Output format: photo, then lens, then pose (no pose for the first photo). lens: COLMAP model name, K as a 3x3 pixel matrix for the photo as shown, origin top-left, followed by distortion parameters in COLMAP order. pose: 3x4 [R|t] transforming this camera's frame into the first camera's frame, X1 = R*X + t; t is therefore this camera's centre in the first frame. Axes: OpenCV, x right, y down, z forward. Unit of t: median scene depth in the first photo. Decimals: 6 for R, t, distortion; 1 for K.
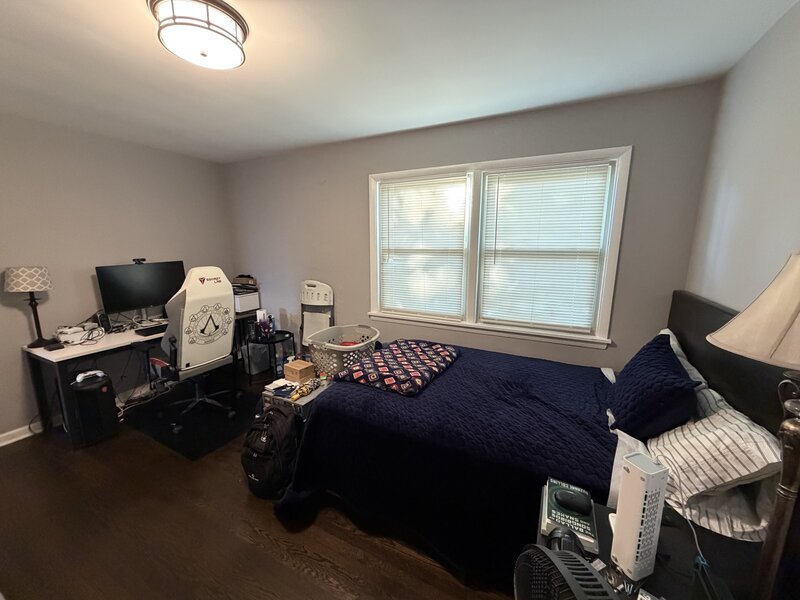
lens RADIAL K [[317.1, 0, 399.2], [0, 317.1, 296.6], [0, 0, 1]] dist [-0.003157, 0.000114]
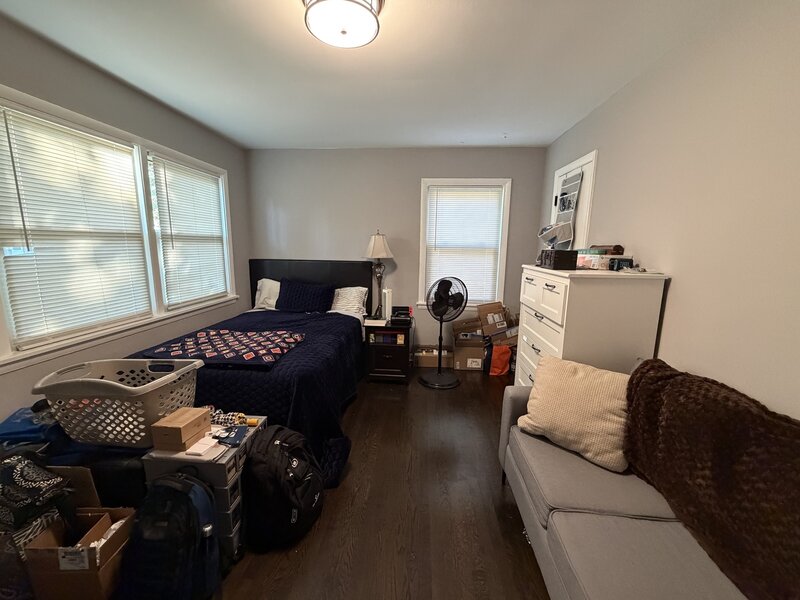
lens RADIAL K [[317.1, 0, 396.9], [0, 317.1, 299.5], [0, 0, 1]] dist [-0.003157, 0.000114]
pose [[-0.370274, -0.162833, 0.914540, -0.969880], [0.154475, 0.960015, 0.233473, -0.077322], [-0.915988, 0.227722, -0.330315, 0.762467]]
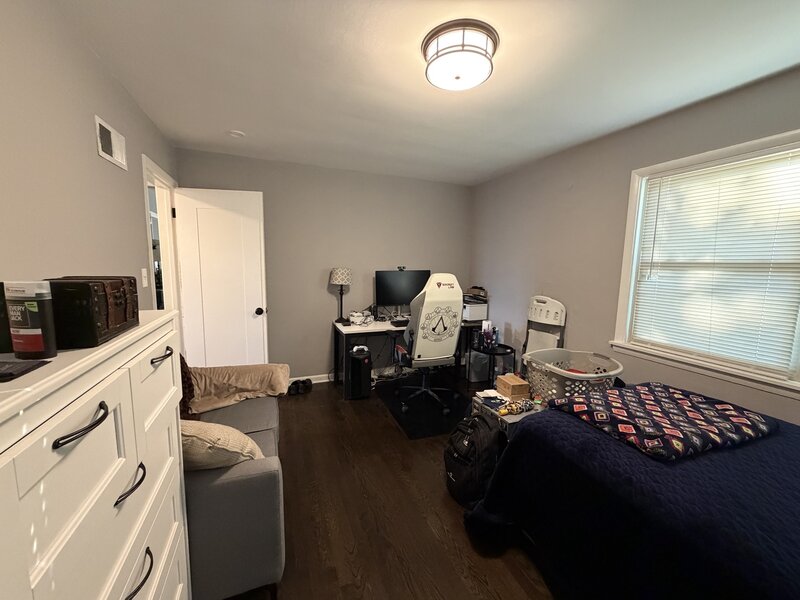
lens RADIAL K [[317.1, 0, 402.5], [0, 317.1, 301.1], [0, 0, 1]] dist [-0.003157, 0.000114]
pose [[0.751382, 0.090255, -0.653666, 0.026105], [-0.133283, 0.990943, -0.016383, 0.040983], [0.646267, 0.099433, 0.756605, 0.058065]]
